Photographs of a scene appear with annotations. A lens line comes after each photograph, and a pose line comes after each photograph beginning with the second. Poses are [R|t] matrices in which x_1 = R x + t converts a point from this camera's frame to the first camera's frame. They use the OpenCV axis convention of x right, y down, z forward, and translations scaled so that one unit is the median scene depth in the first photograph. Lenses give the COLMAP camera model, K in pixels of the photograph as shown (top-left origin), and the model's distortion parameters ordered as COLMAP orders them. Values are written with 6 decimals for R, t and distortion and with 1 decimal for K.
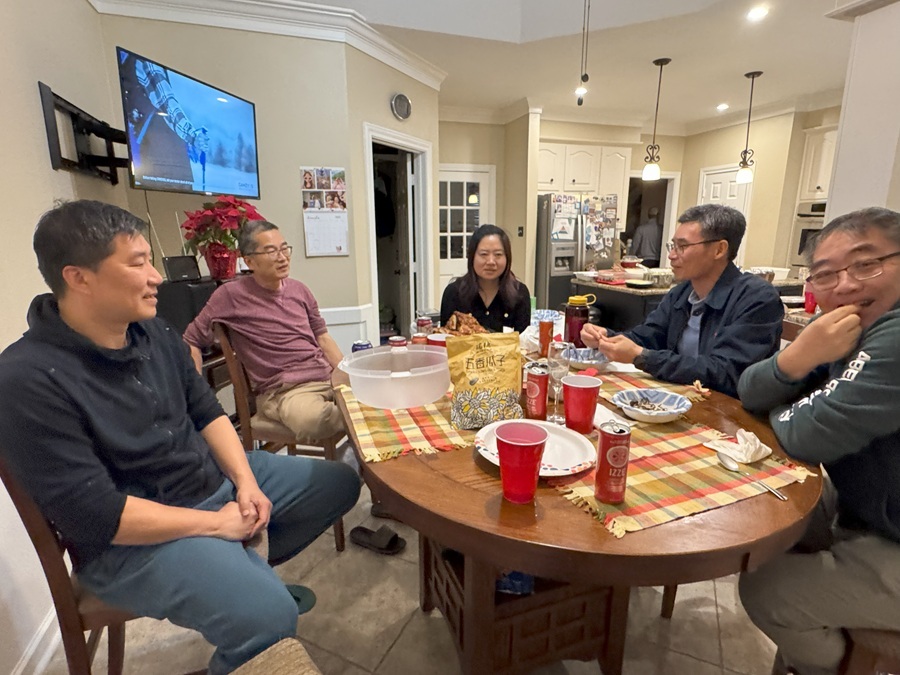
lens RADIAL K [[469.2, 0, 441.6], [0, 469.2, 343.0], [0, 0, 1]] dist [0.003437, -0.000178]
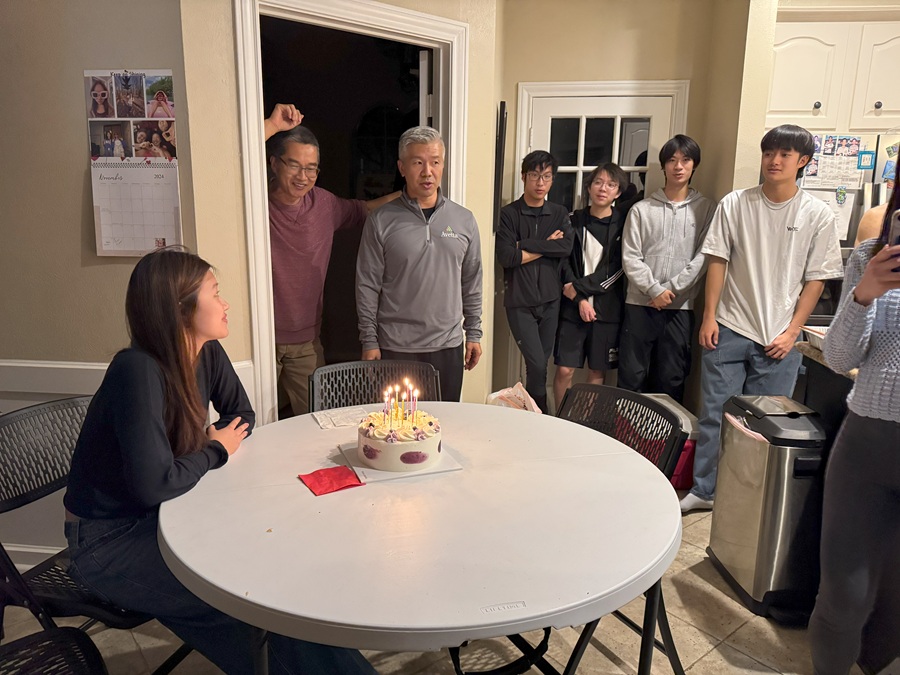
lens RADIAL K [[636.8, 0, 440.5], [0, 636.8, 346.5], [0, 0, 1]] dist [0.040437, -0.048447]
pose [[0.904342, 0.109876, -0.412423, 0.318260], [-0.121551, 0.992583, -0.002090, -0.133737], [0.409135, 0.052020, 0.910990, 0.545366]]
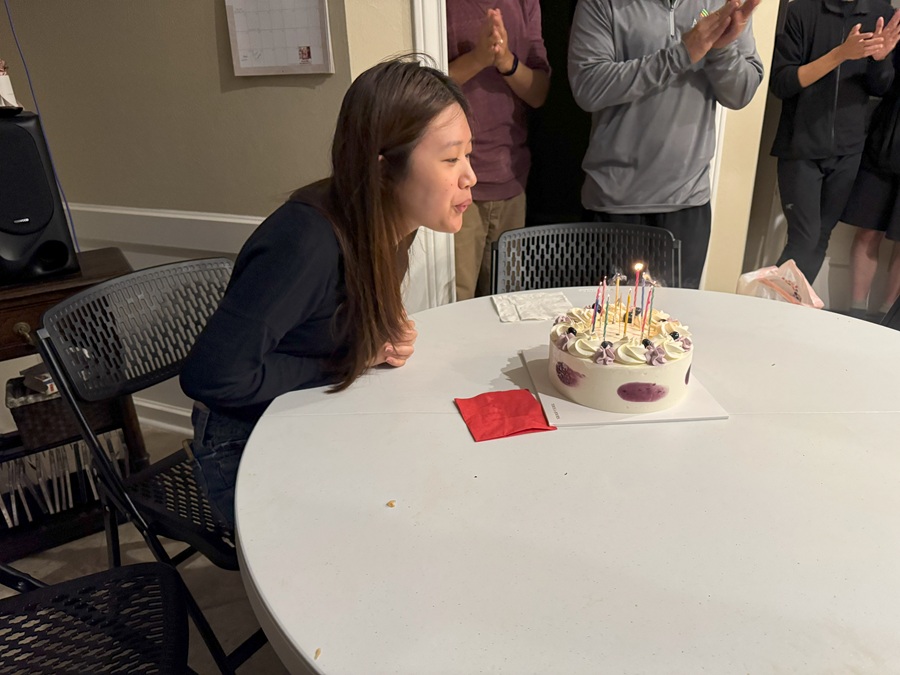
lens RADIAL K [[636.8, 0, 462.9], [0, 636.8, 339.9], [0, 0, 1]] dist [0.040437, -0.048447]
pose [[0.743796, 0.256407, -0.617271, 0.222784], [-0.138487, 0.962573, 0.232967, -0.126205], [0.653903, -0.087796, 0.751467, 0.714043]]
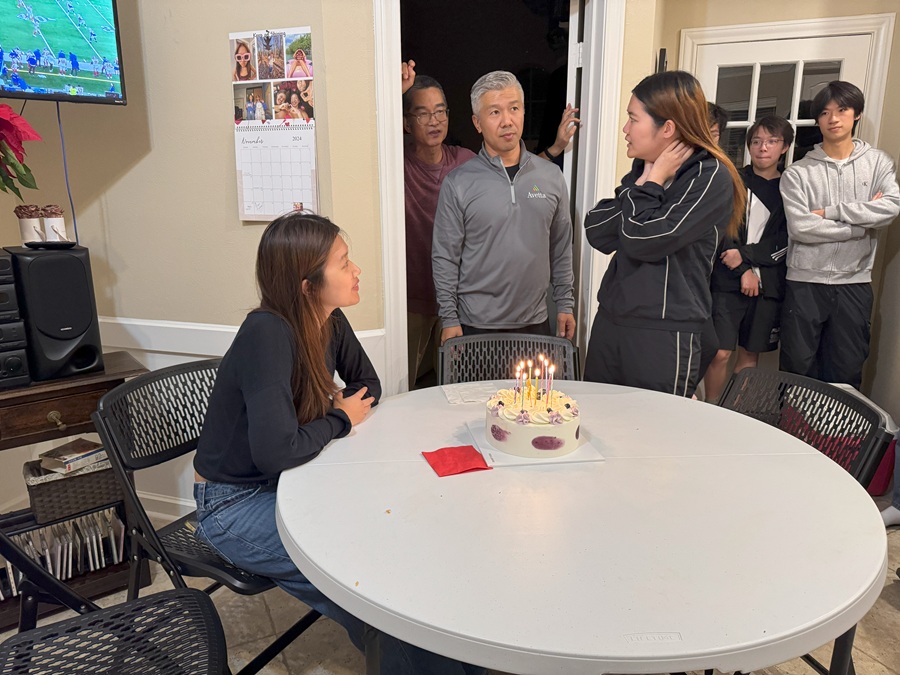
lens RADIAL K [[636.8, 0, 453.4], [0, 636.8, 337.1], [0, 0, 1]] dist [0.040437, -0.048447]
pose [[0.801567, 0.150536, -0.578644, 0.298120], [-0.147170, 0.987686, 0.053083, -0.132694], [0.579510, 0.042609, 0.813851, 0.590399]]
